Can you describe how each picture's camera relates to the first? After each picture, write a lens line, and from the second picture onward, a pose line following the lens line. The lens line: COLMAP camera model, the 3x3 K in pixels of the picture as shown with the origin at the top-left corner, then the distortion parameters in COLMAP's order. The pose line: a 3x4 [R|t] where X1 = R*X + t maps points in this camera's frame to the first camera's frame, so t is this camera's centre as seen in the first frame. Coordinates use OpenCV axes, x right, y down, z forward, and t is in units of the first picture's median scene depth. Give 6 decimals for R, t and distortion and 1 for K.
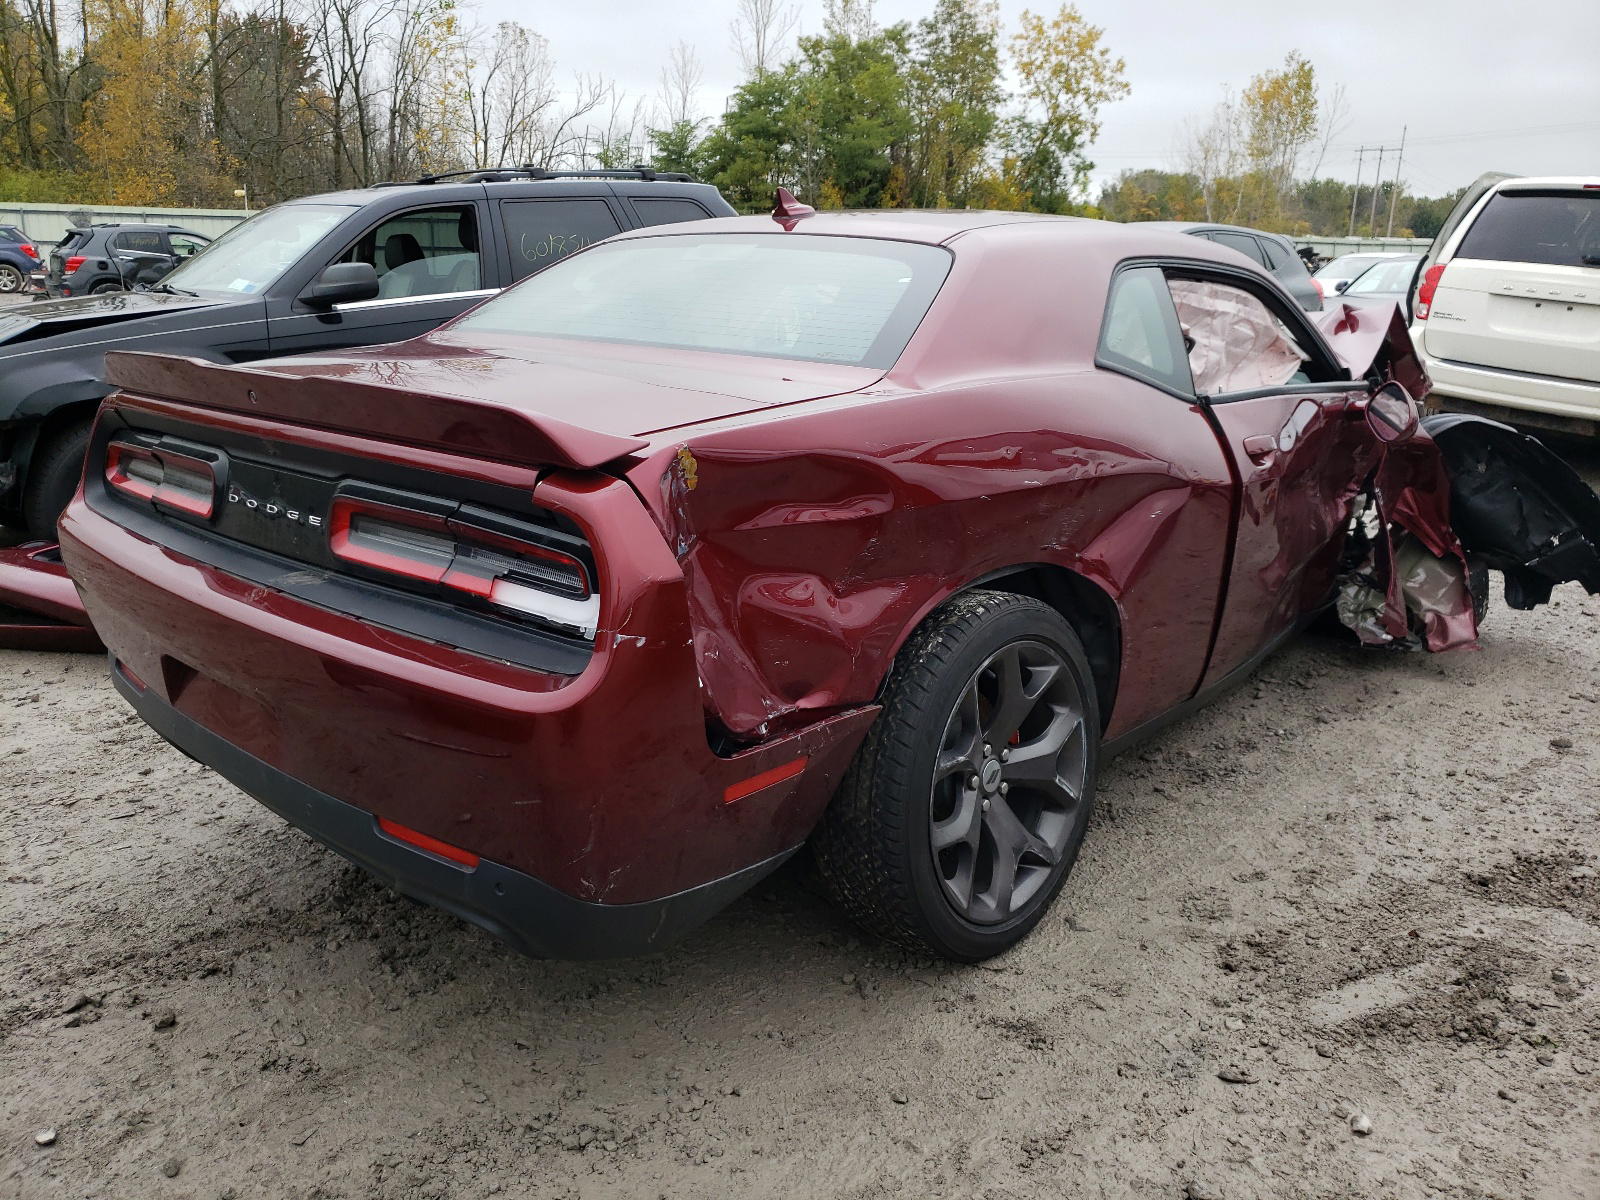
lens RADIAL K [[1210.8, 0, 800.1], [0, 1210.8, 598.6], [0, 0, 1]] dist [0.002452, 0.001277]
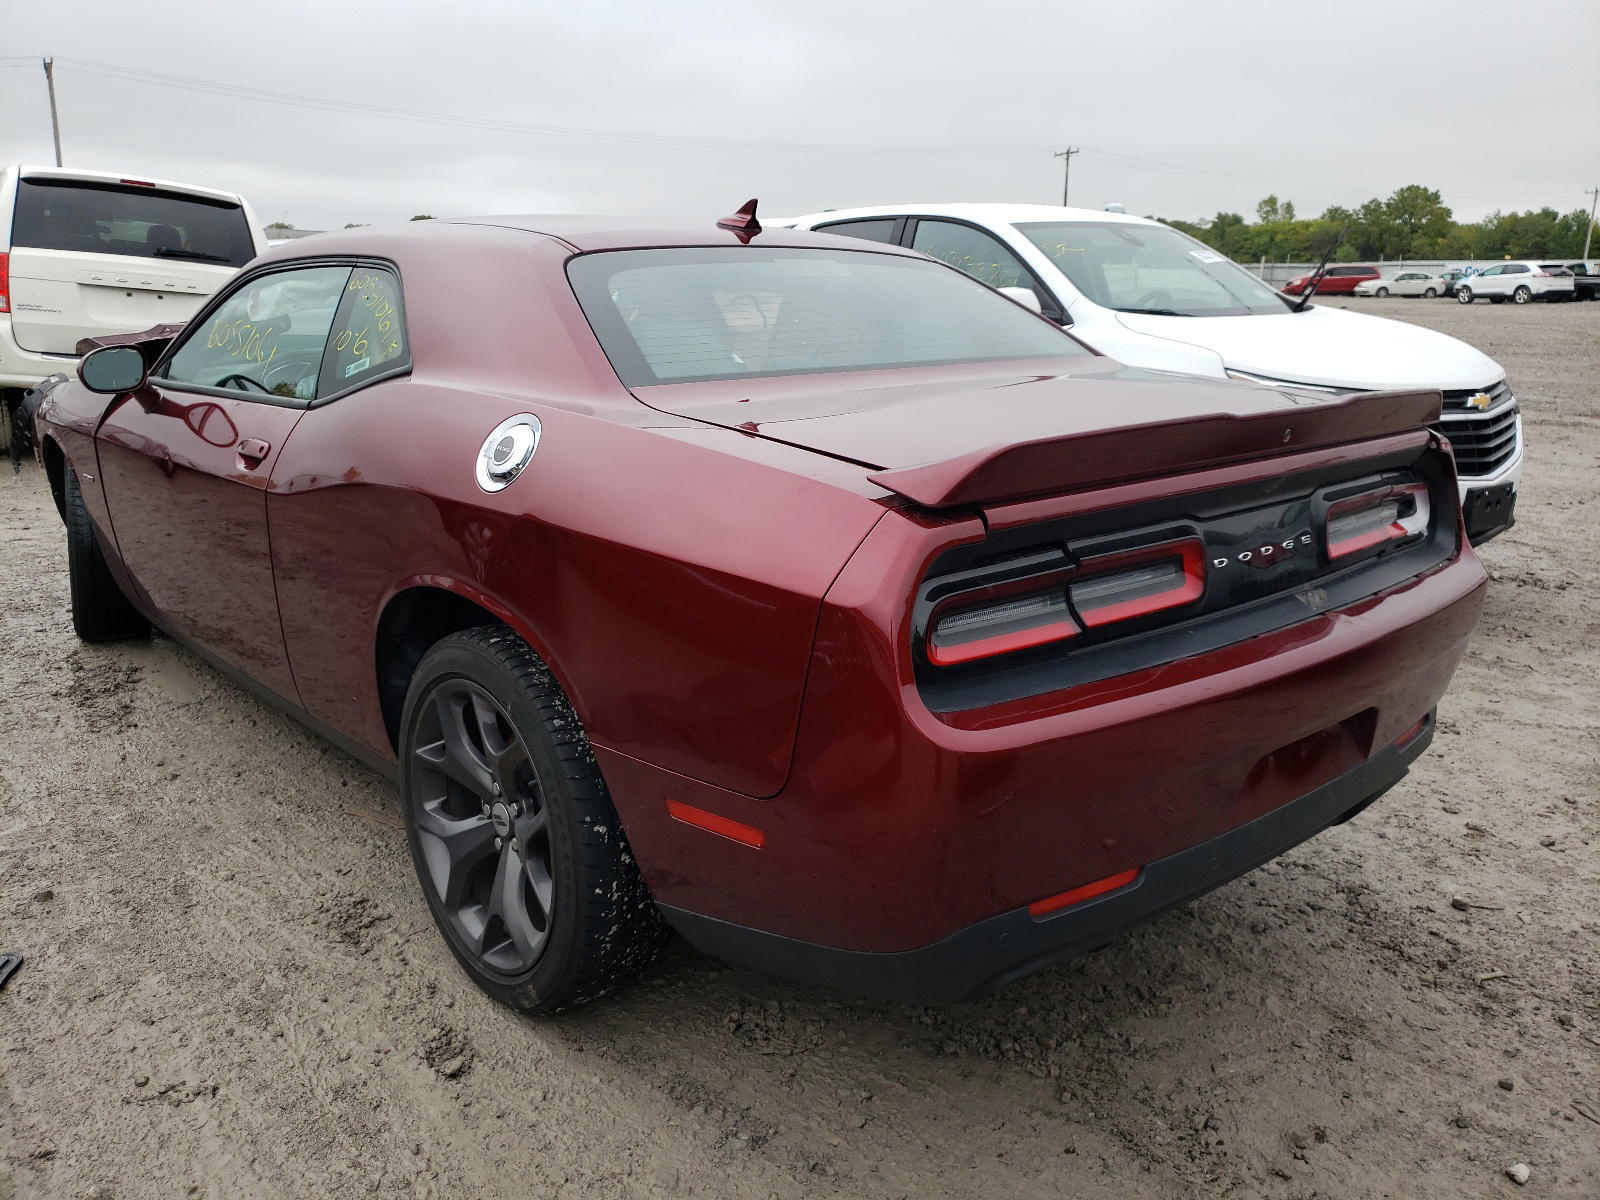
lens RADIAL K [[1210.8, 0, 800.0], [0, 1210.8, 601.5], [0, 0, 1]] dist [0.002452, 0.001277]
pose [[0.153575, -0.264688, 0.952027, -1.184925], [0.245757, 0.943414, 0.222649, -0.284739], [-0.957088, 0.199774, 0.209934, 0.970841]]
